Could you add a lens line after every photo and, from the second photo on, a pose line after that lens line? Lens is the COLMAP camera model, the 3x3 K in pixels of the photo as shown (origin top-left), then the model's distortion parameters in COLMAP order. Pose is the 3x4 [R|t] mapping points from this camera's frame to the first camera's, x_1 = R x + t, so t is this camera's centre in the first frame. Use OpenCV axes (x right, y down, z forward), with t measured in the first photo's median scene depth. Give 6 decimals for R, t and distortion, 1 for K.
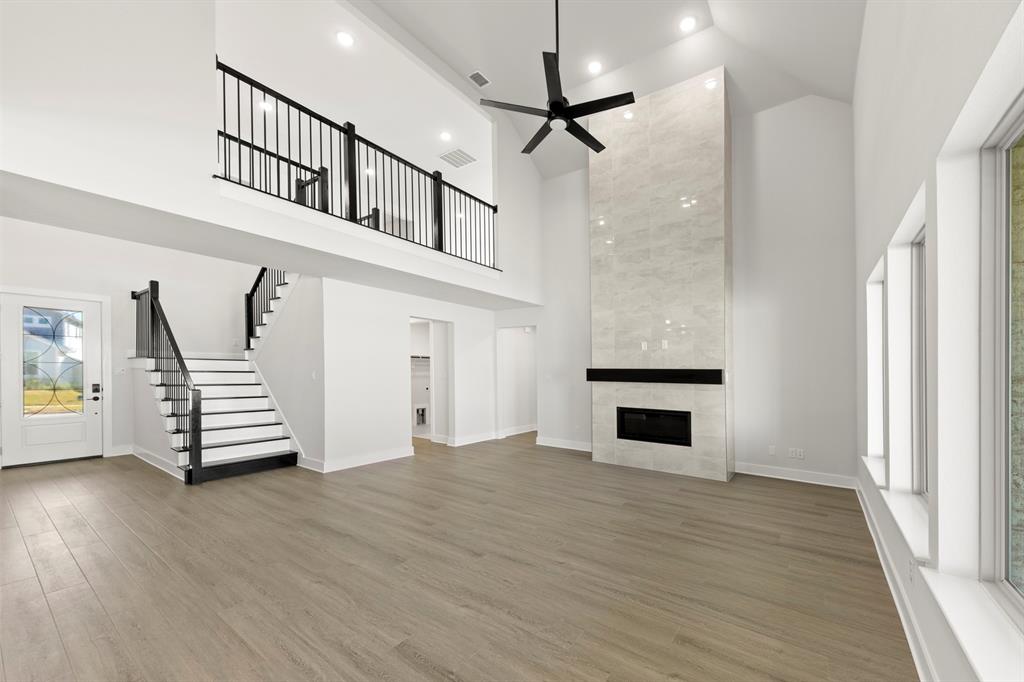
lens RADIAL K [[383.5, 0, 563.5], [0, 383.5, 375.5], [0, 0, 1]] dist [0.001759, -0.000033]
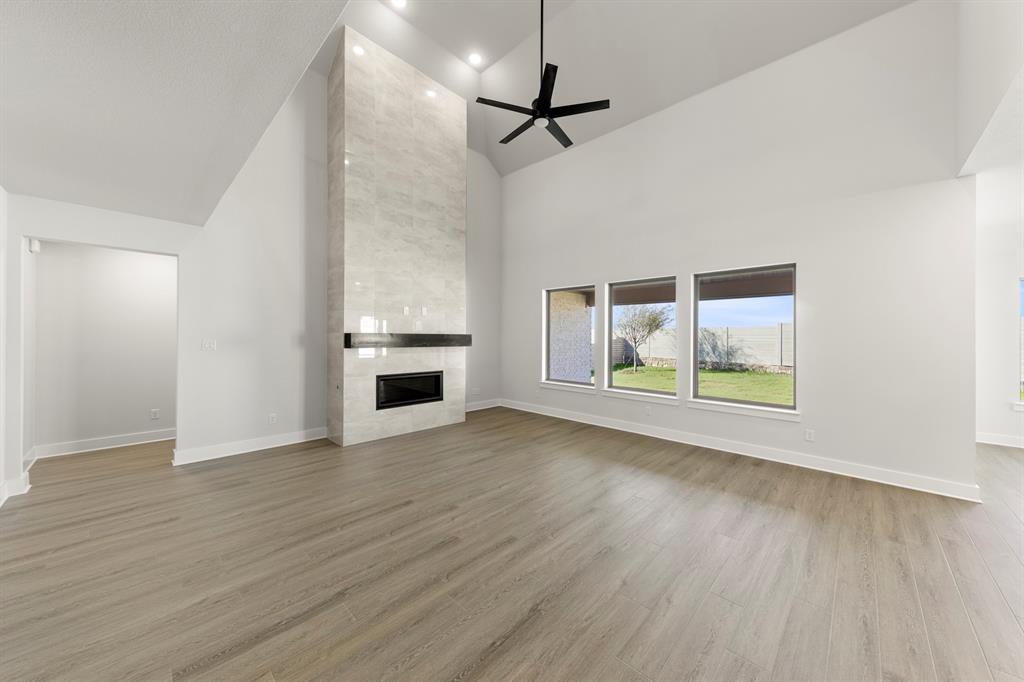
lens RADIAL K [[361.2, 0, 517.6], [0, 361.2, 336.0], [0, 0, 1]] dist [-0.005990, -0.001404]
pose [[0.180230, -0.004950, 0.983612, -0.699107], [0.002016, 0.999987, 0.004663, -0.015798], [-0.983622, 0.001143, 0.180238, 0.569003]]
